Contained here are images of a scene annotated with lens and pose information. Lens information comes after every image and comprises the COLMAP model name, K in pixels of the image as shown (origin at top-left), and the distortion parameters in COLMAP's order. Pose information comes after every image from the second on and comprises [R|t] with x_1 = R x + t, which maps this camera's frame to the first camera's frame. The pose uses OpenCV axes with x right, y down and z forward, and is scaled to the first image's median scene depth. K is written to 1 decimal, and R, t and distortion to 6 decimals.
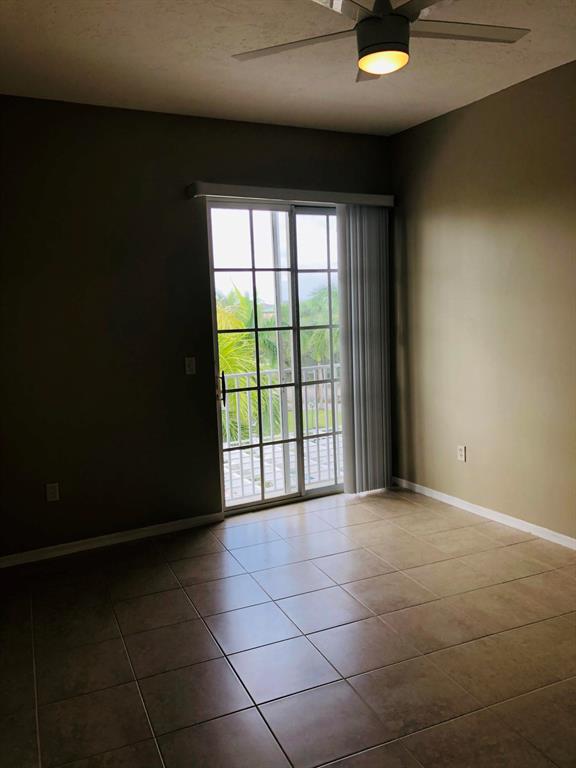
lens RADIAL K [[624.7, 0, 276.5], [0, 624.7, 383.4], [0, 0, 1]] dist [0.076812, -0.114992]
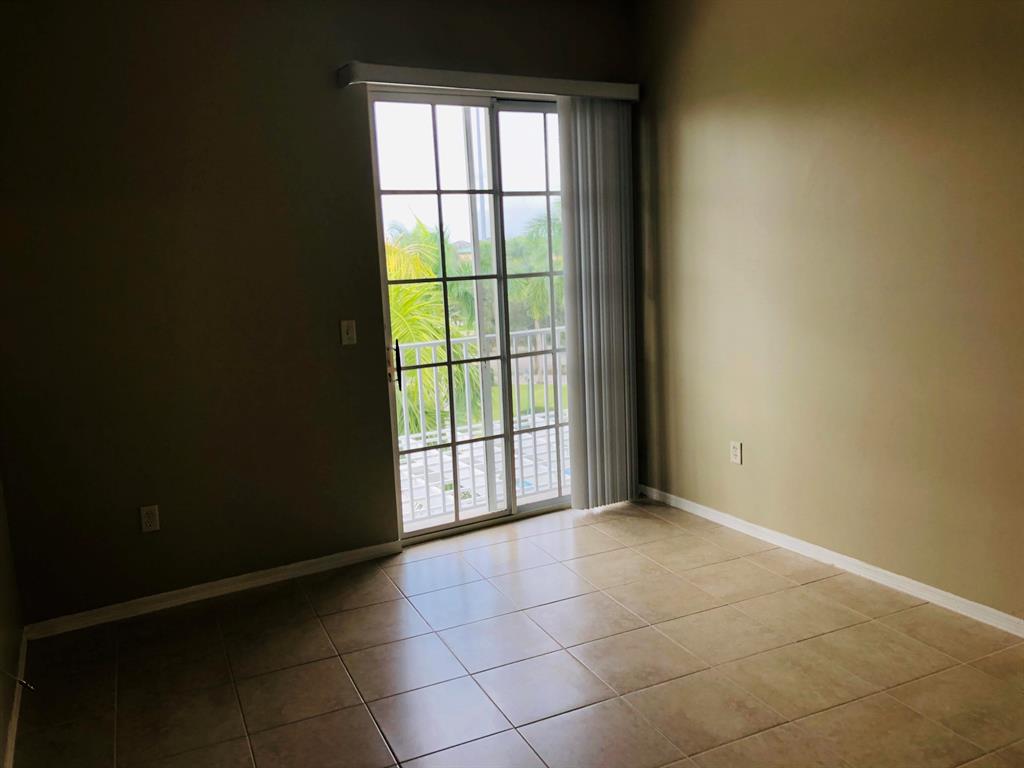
lens RADIAL K [[832.9, 0, 512.0], [0, 832.9, 384.0], [0, 0, 1]] dist [0.076812, -0.114992]
pose [[0.999213, -0.011669, 0.037900, 0.006495], [0.009976, 0.998957, 0.044552, -0.010249], [-0.038380, -0.044139, 0.998288, 0.064984]]
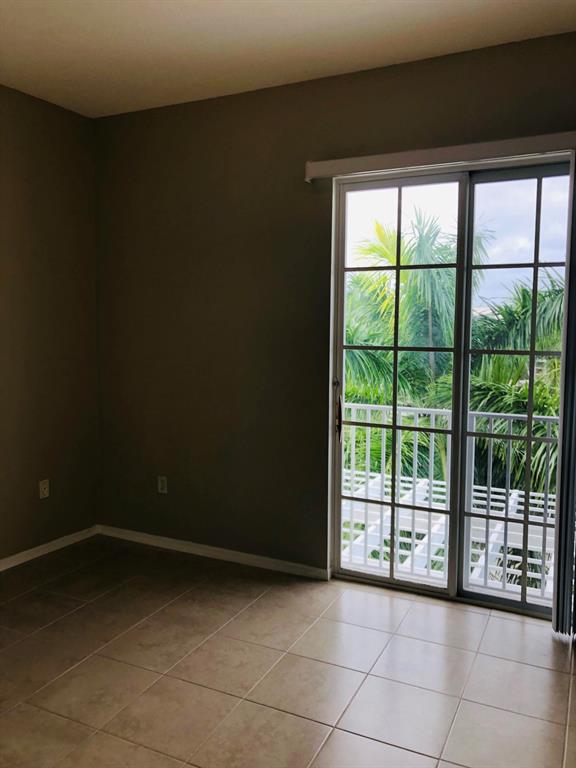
lens RADIAL K [[622.9, 0, 285.6], [0, 622.9, 367.2], [0, 0, 1]] dist [-0.075320, -0.002979]
pose [[0.538796, 0.109550, -0.835283, 0.504071], [-0.121699, 0.991230, 0.051501, -0.085475], [0.833600, 0.073905, 0.547403, 0.490648]]
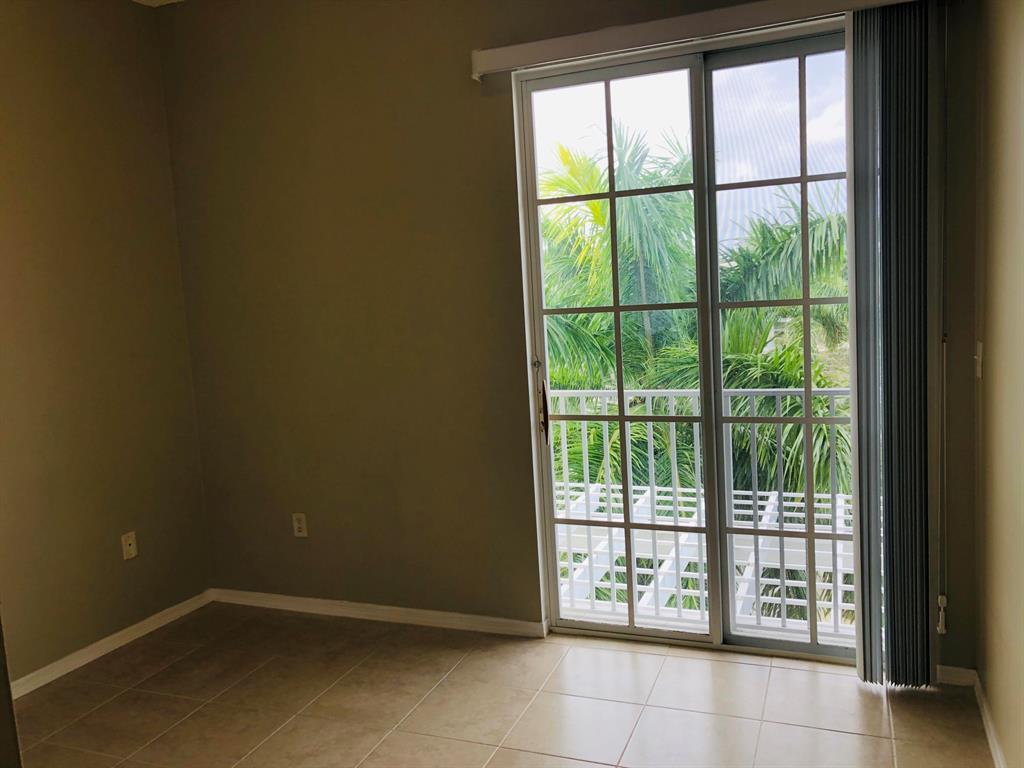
lens RADIAL K [[823.3, 0, 512.0], [0, 823.3, 384.0], [0, 0, 1]] dist [-0.002842, -0.120224]
pose [[0.608835, 0.100470, -0.786909, 0.460667], [-0.054951, 0.994906, 0.084510, -0.076395], [0.791391, -0.008211, 0.611255, 0.502574]]
